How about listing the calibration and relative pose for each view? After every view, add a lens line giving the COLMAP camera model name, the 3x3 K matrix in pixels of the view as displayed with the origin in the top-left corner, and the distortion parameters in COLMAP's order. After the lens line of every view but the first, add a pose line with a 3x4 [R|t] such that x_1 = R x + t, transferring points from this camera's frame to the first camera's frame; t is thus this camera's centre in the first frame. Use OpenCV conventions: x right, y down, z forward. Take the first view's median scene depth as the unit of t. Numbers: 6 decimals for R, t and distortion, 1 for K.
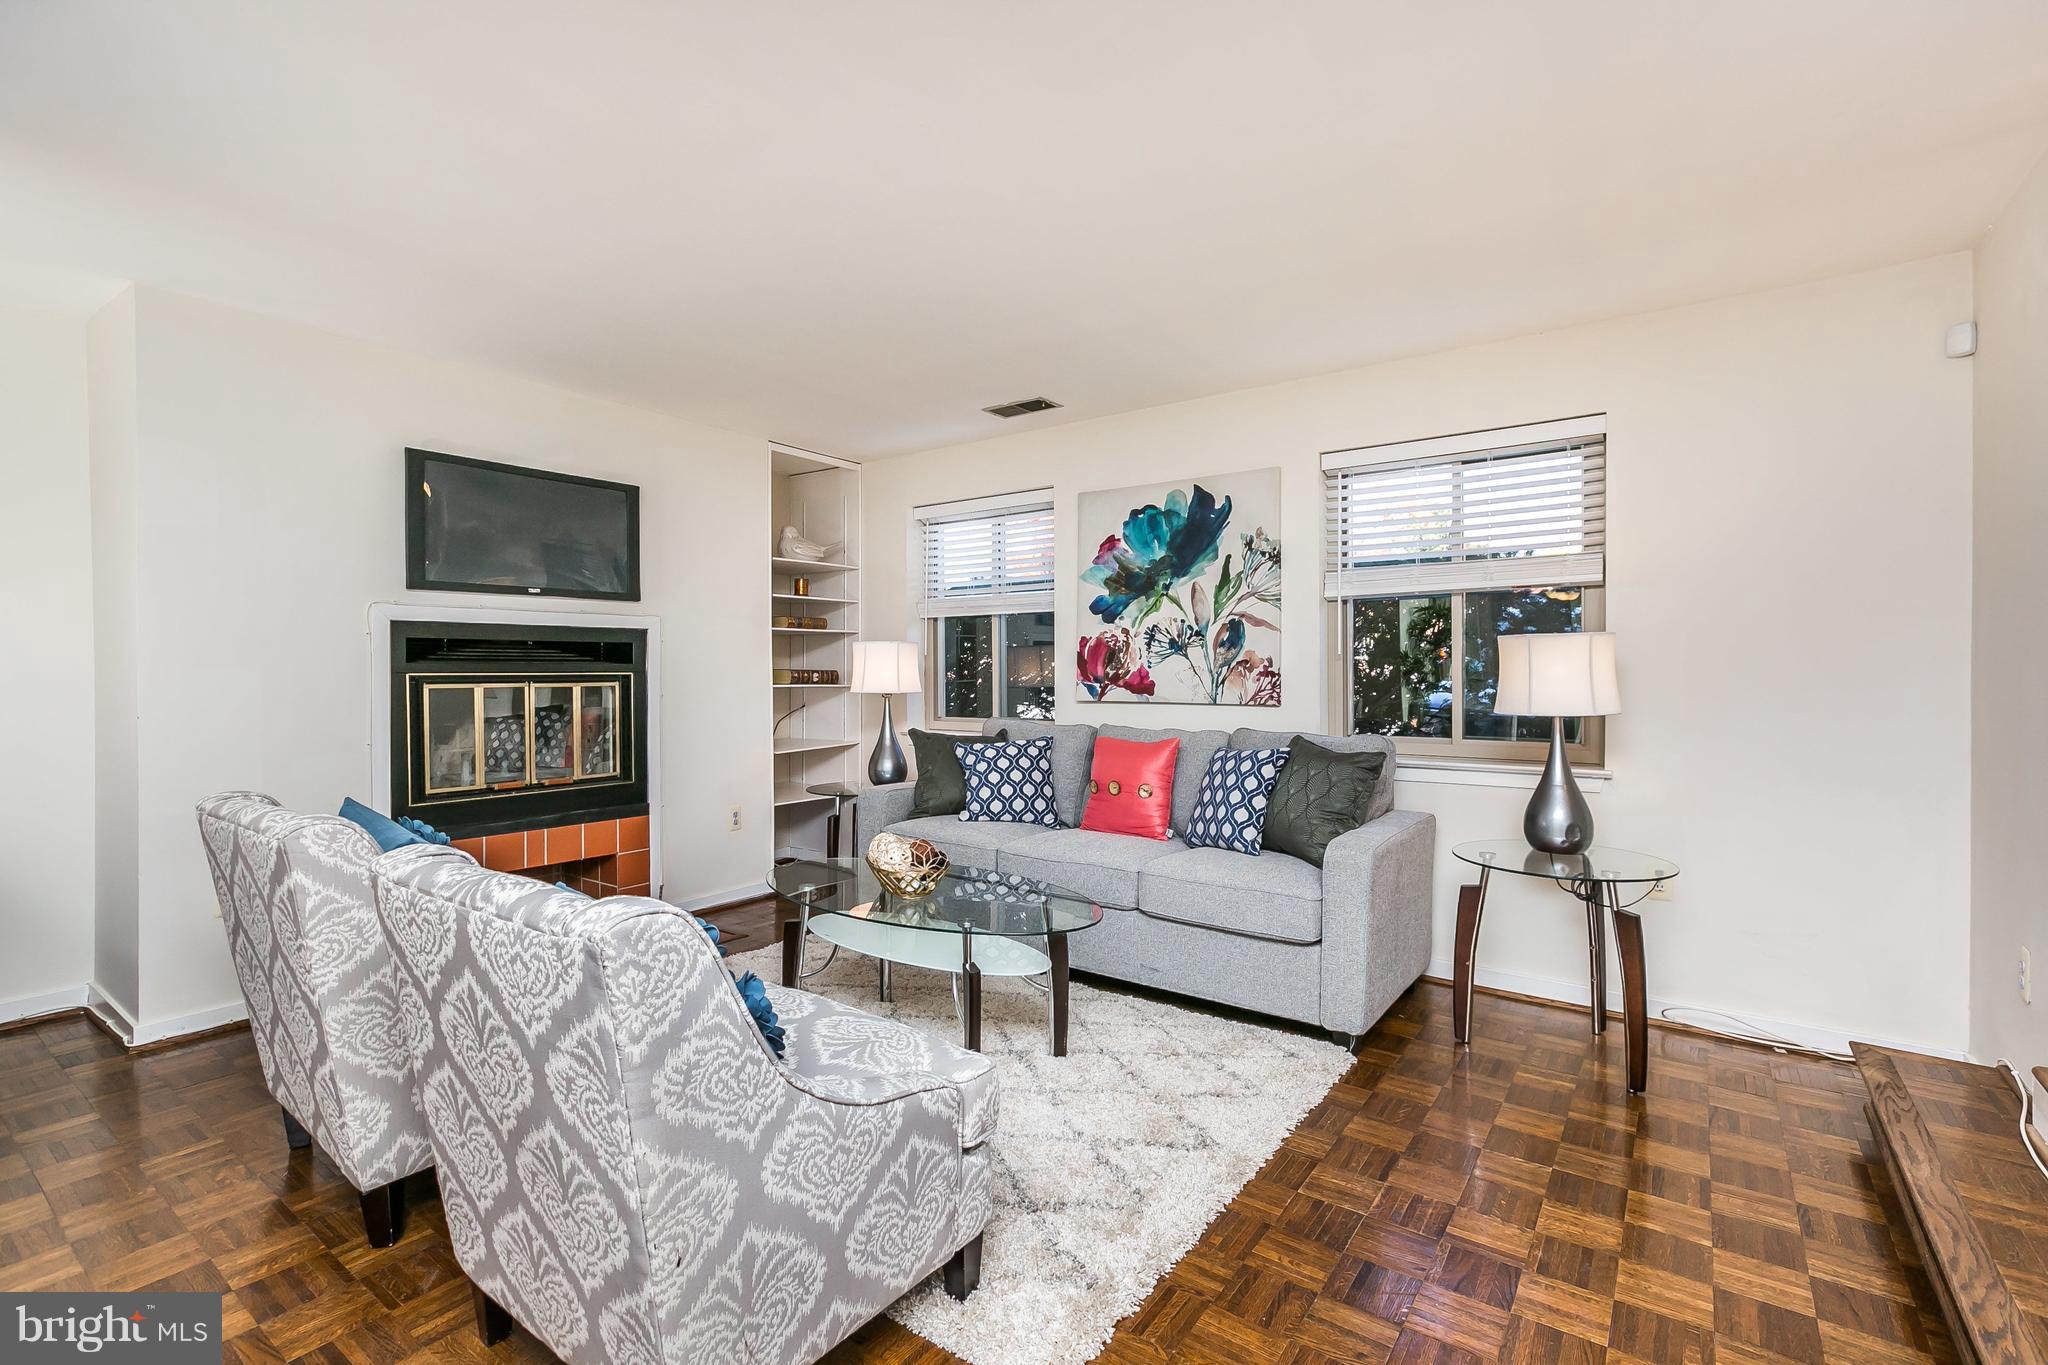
lens RADIAL K [[915.2, 0, 1028.6], [0, 915.2, 676.1], [0, 0, 1]] dist [0.002551, -0.000092]
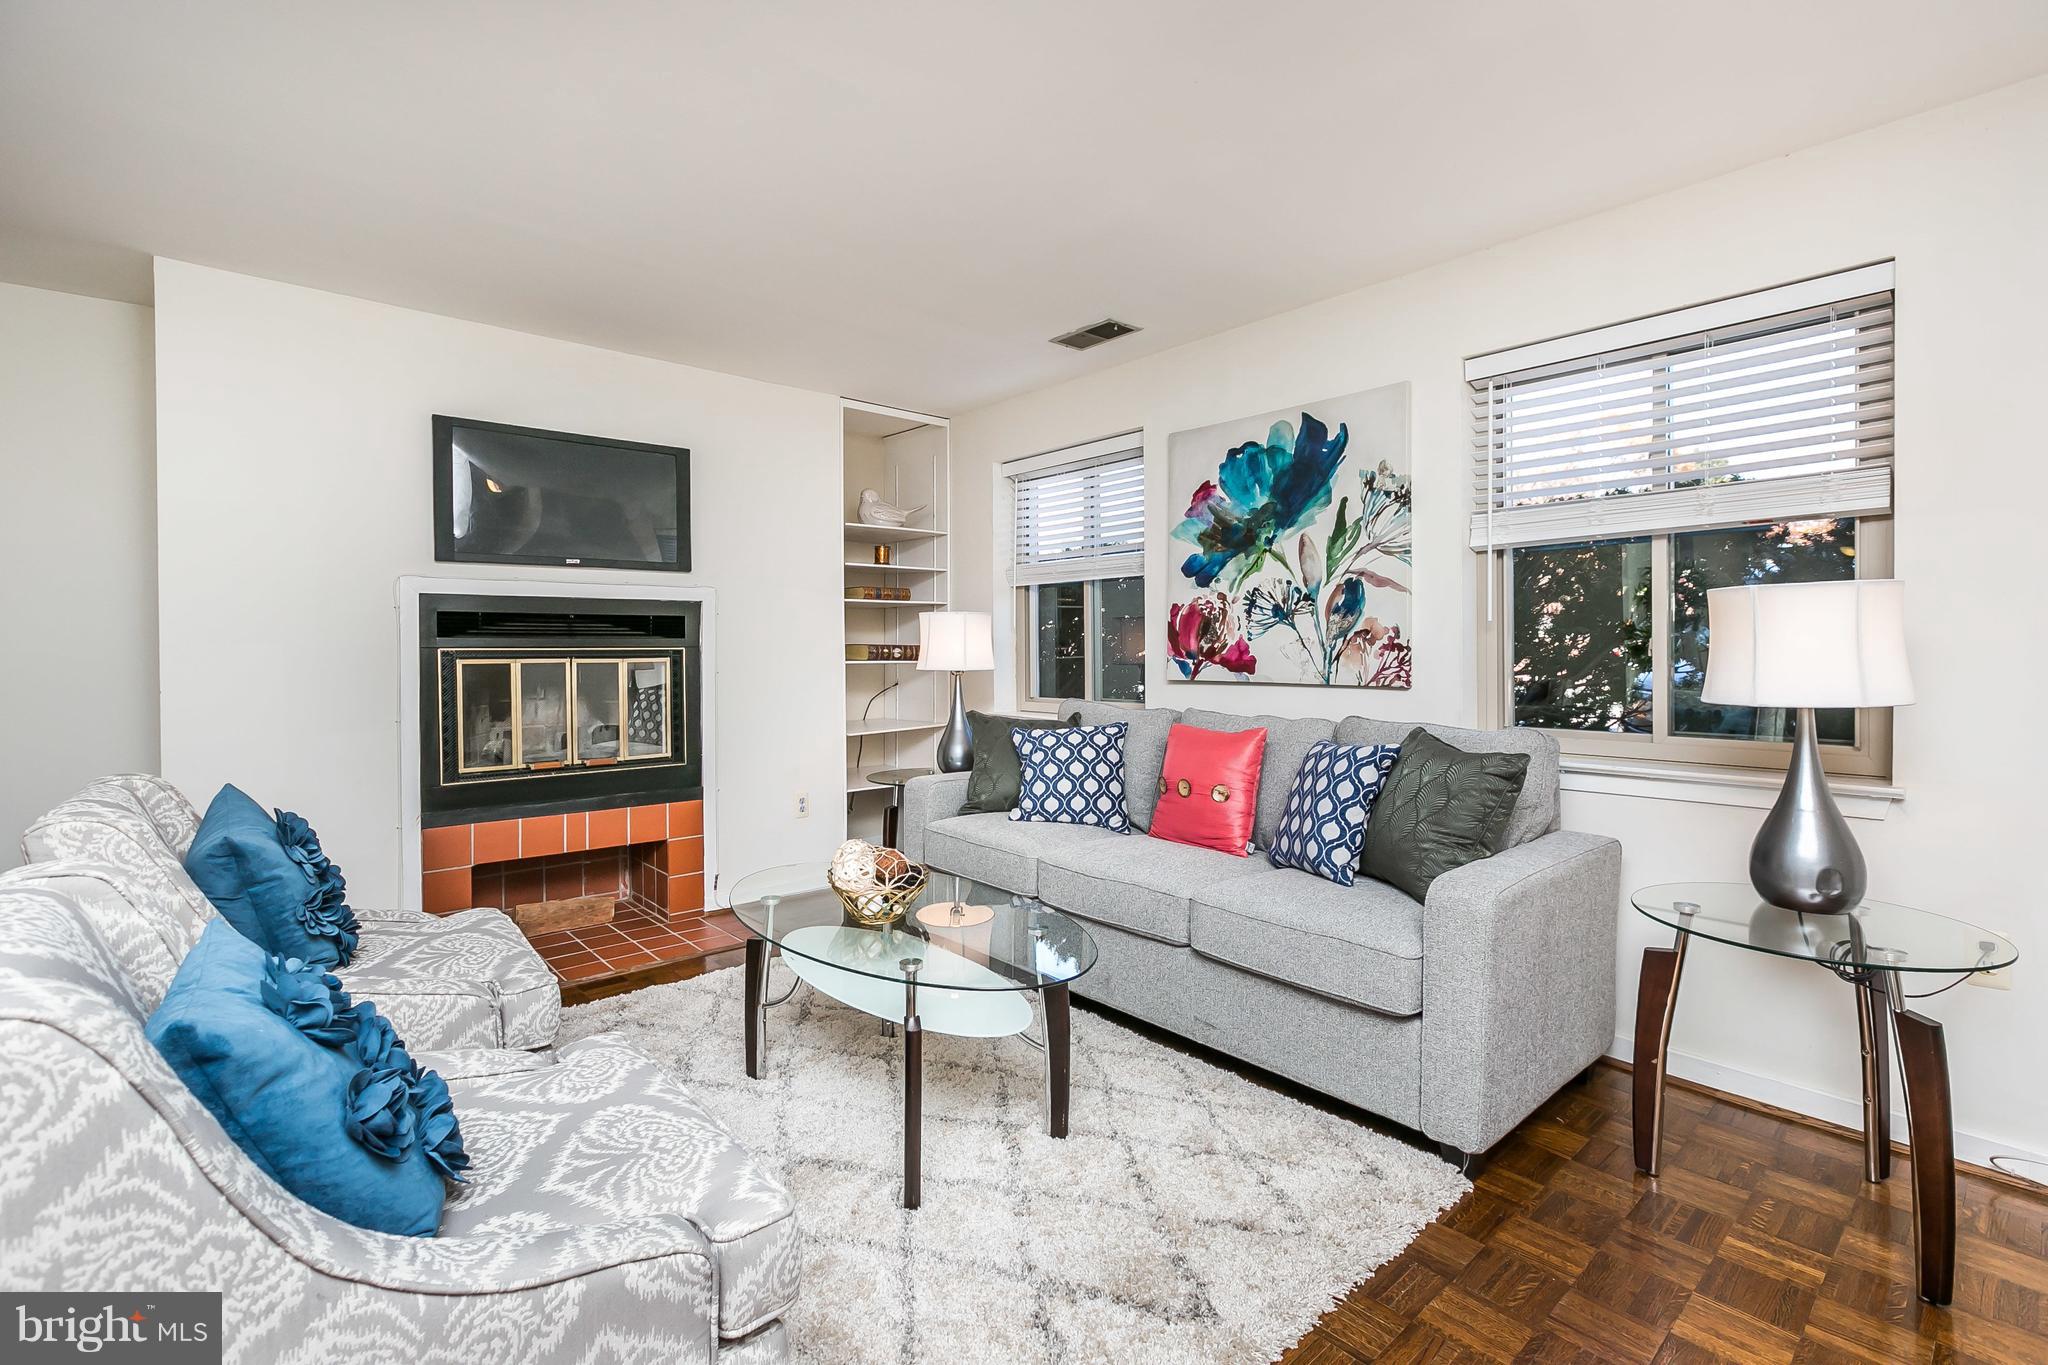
lens RADIAL K [[925.0, 0, 1025.5], [0, 925.0, 655.5], [0, 0, 1]] dist [0.003688, -0.001793]
pose [[0.976423, -0.000436, -0.215867, 0.124979], [0.000814, 0.999998, 0.001664, 0.003165], [0.215865, -0.001801, 0.976421, 0.159542]]
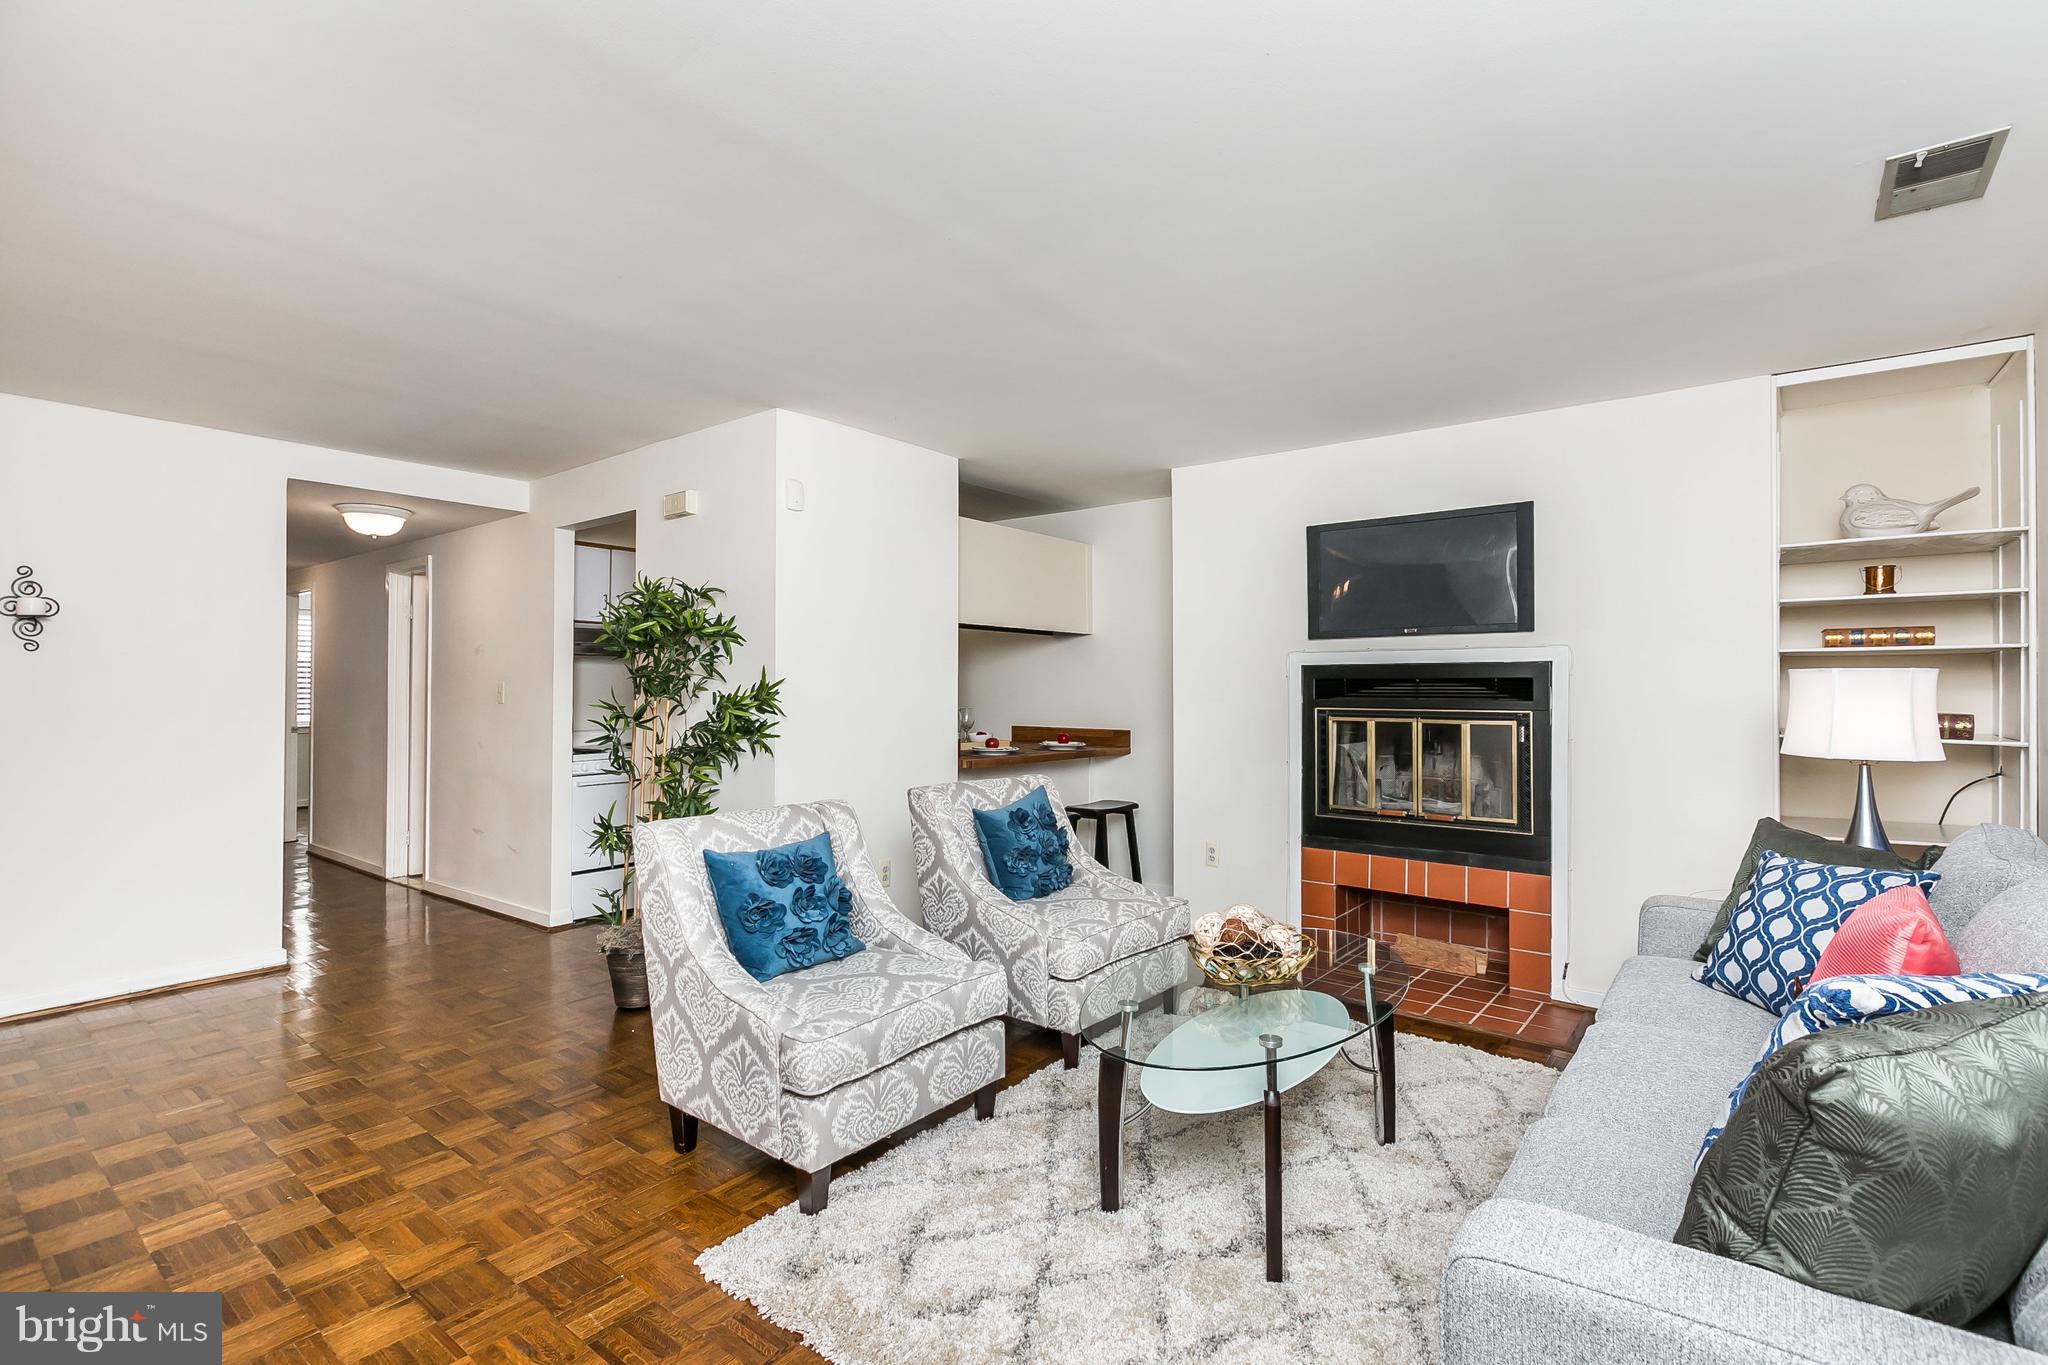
lens RADIAL K [[941.0, 0, 1034.7], [0, 941.0, 682.0], [0, 0, 1]] dist [0.000410, -0.000056]
pose [[-0.027756, -0.002534, -0.999612, 0.539115], [-0.010346, 0.999944, -0.002248, -0.027240], [0.999561, 0.010279, -0.027781, 0.589714]]
